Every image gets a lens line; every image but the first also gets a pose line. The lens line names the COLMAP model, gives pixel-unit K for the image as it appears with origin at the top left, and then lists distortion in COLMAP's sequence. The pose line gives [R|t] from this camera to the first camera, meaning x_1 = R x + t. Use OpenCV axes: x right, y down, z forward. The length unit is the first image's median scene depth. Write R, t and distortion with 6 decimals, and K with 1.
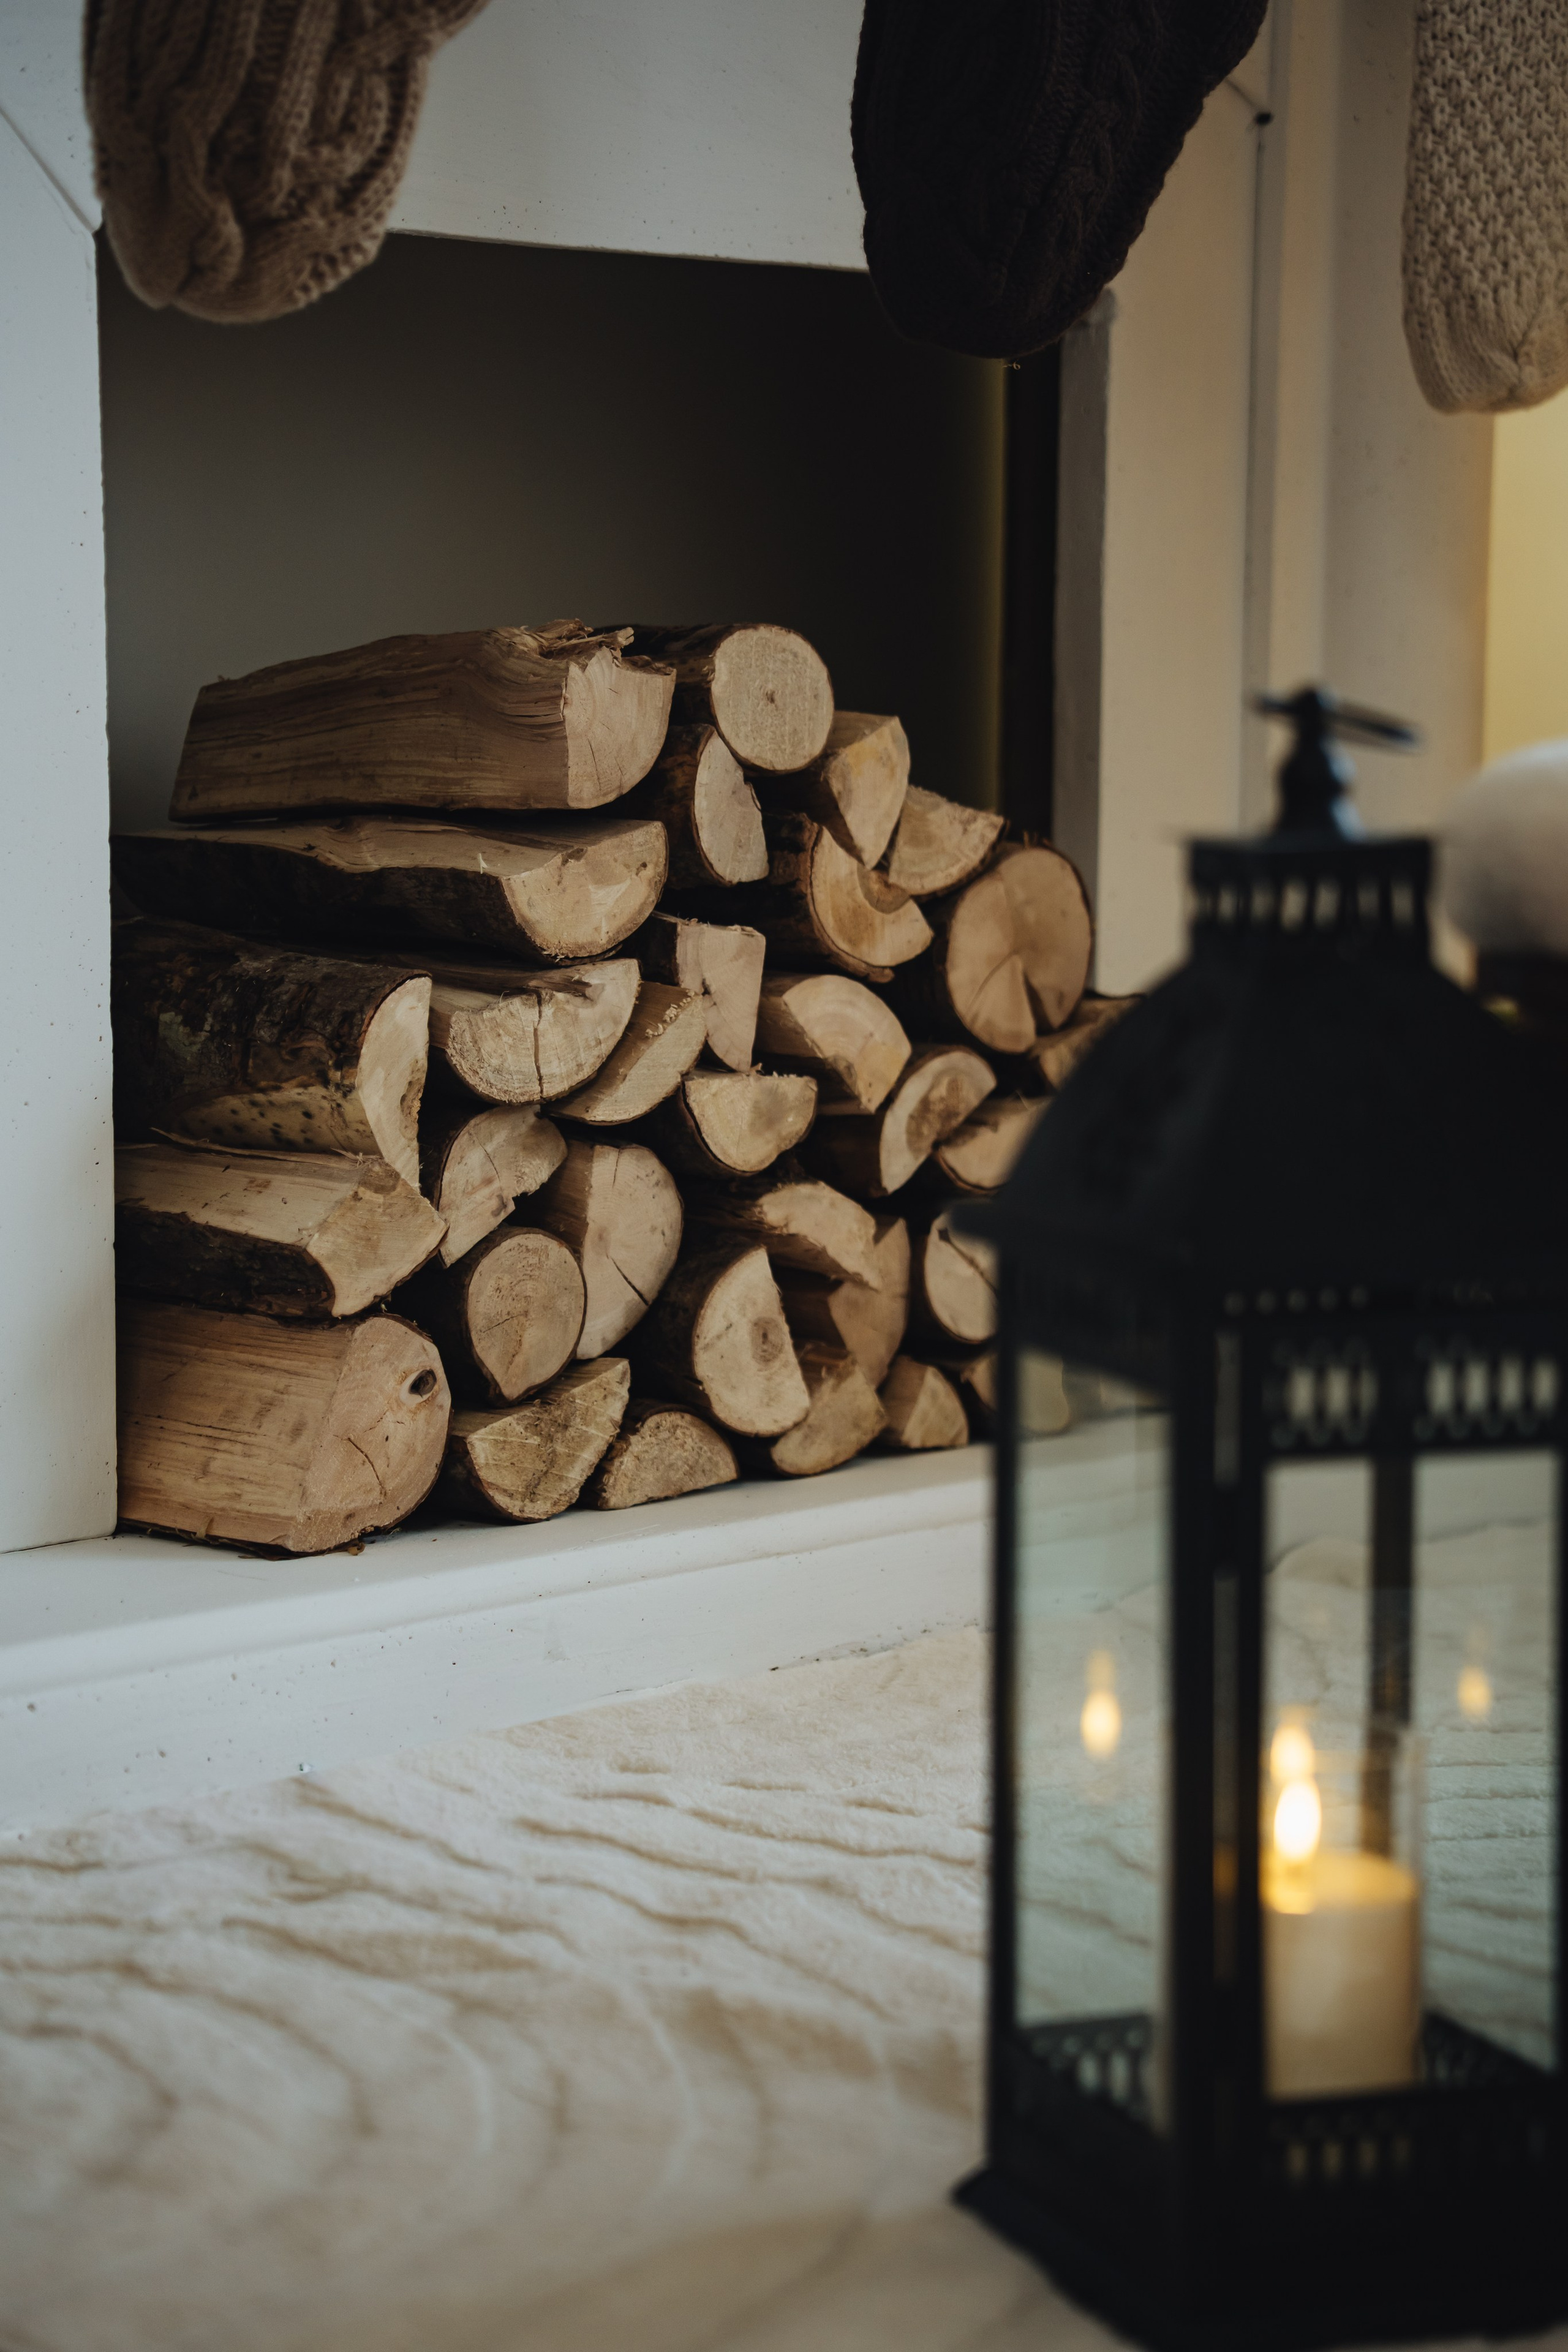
lens RADIAL K [[4958.5, 0, 817.4], [0, 4958.5, 1229.0], [0, 0, 1]] dist [0.400809, 0.261949]
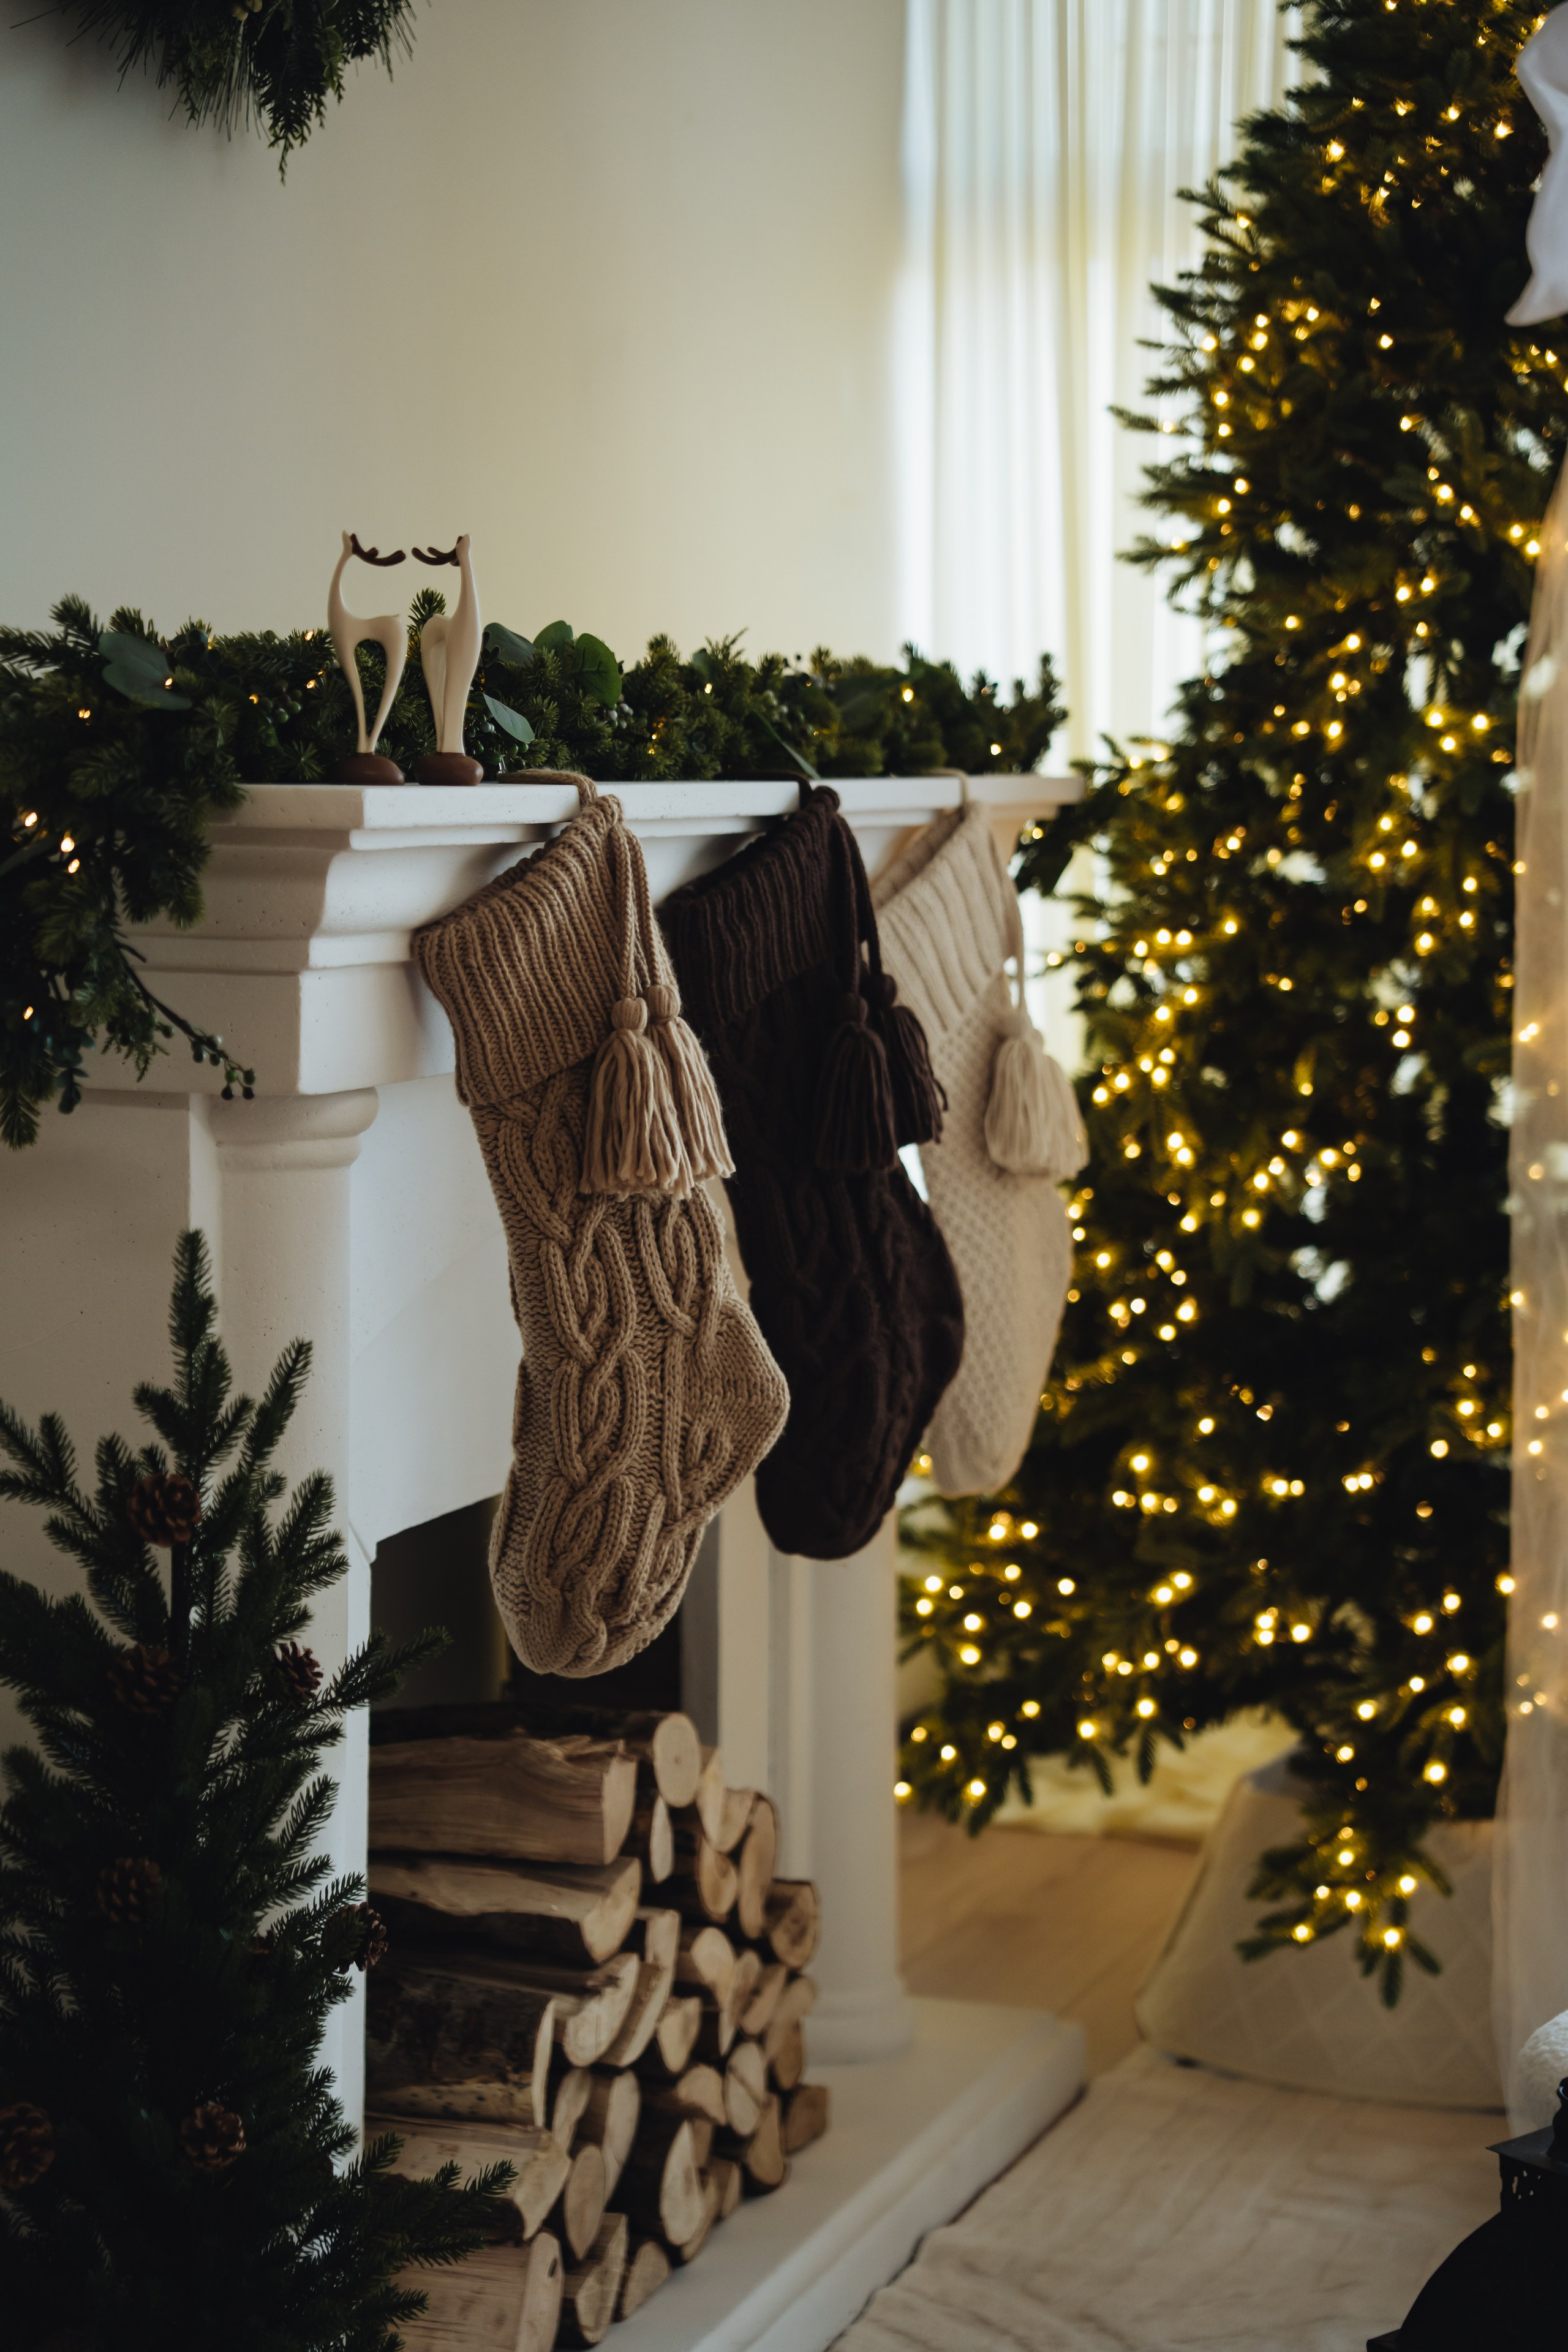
lens RADIAL K [[4706.2, 0, 784.0], [0, 4706.2, 1176.0], [0, 0, 1]] dist [0.627893, 0.313683]
pose [[0.911769, -0.045050, 0.408224, -0.609644], [0.045534, 0.998926, 0.008538, -0.314777], [-0.408170, 0.010803, 0.912842, -0.413167]]
